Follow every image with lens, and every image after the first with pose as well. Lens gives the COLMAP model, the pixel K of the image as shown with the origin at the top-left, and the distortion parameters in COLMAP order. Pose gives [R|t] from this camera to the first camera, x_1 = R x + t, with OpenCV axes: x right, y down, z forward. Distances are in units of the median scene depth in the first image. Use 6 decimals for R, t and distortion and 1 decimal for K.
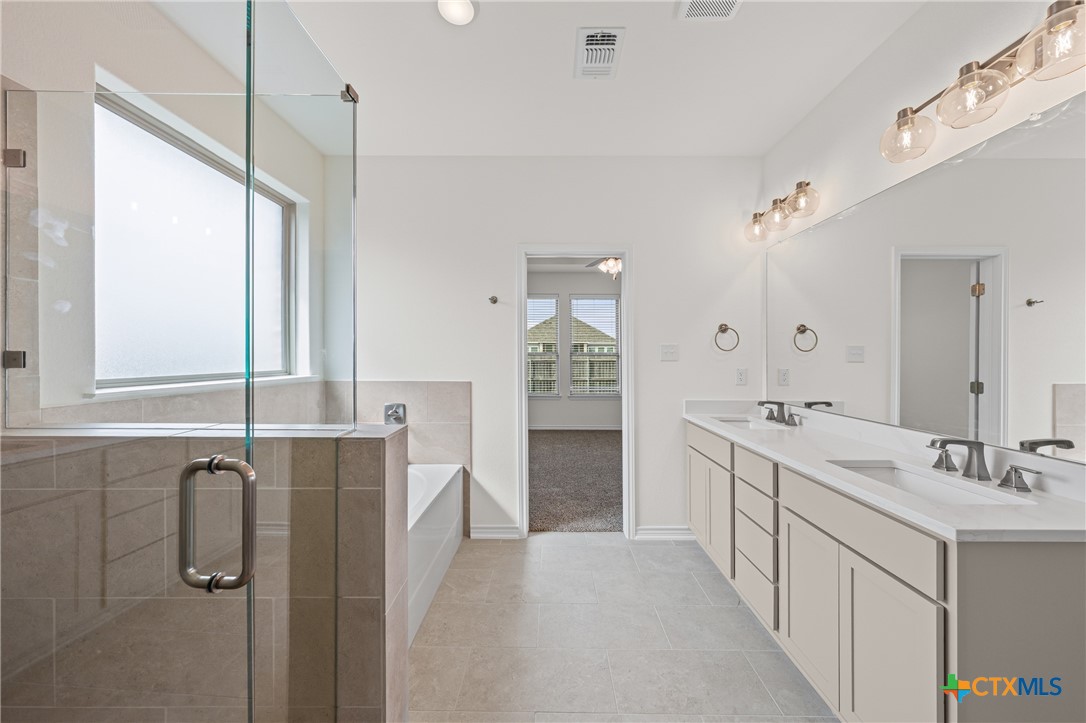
lens RADIAL K [[367.4, 0, 559.2], [0, 367.4, 357.3], [0, 0, 1]] dist [-0.001818, -0.000076]
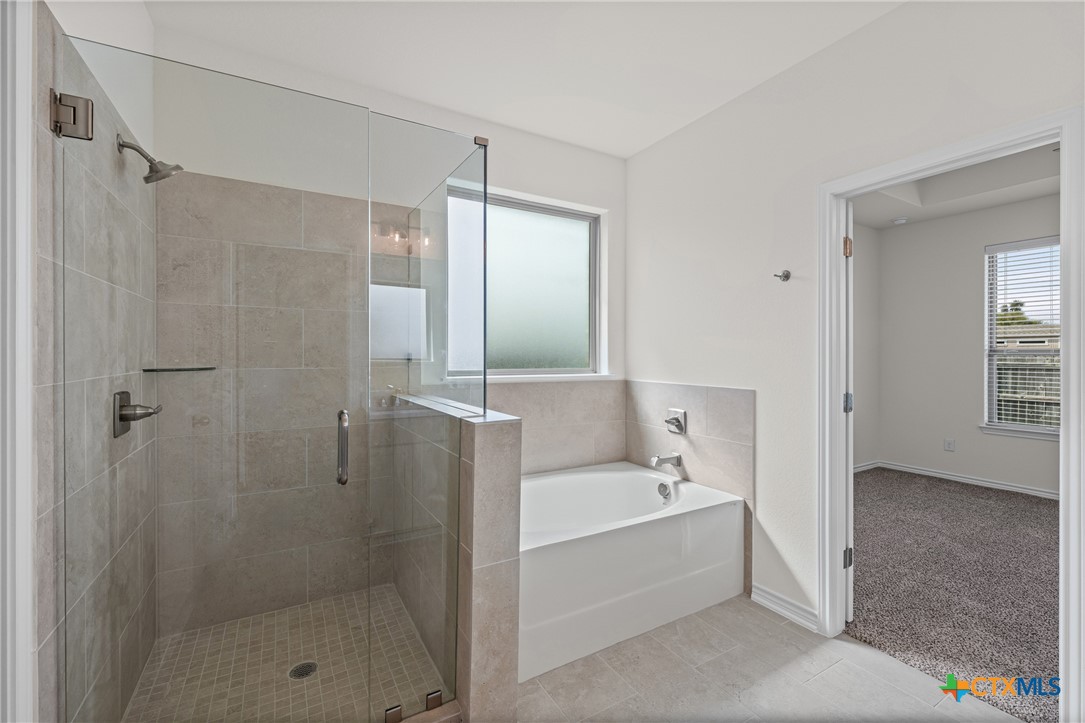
lens RADIAL K [[468.3, 0, 557.0], [0, 468.3, 360.6], [0, 0, 1]] dist [0.007071, 0.000091]
pose [[0.510327, 0.005429, -0.859963, 0.377673], [-0.002358, 0.999985, 0.004914, 0.002784], [0.859977, -0.000480, 0.510332, 0.169451]]
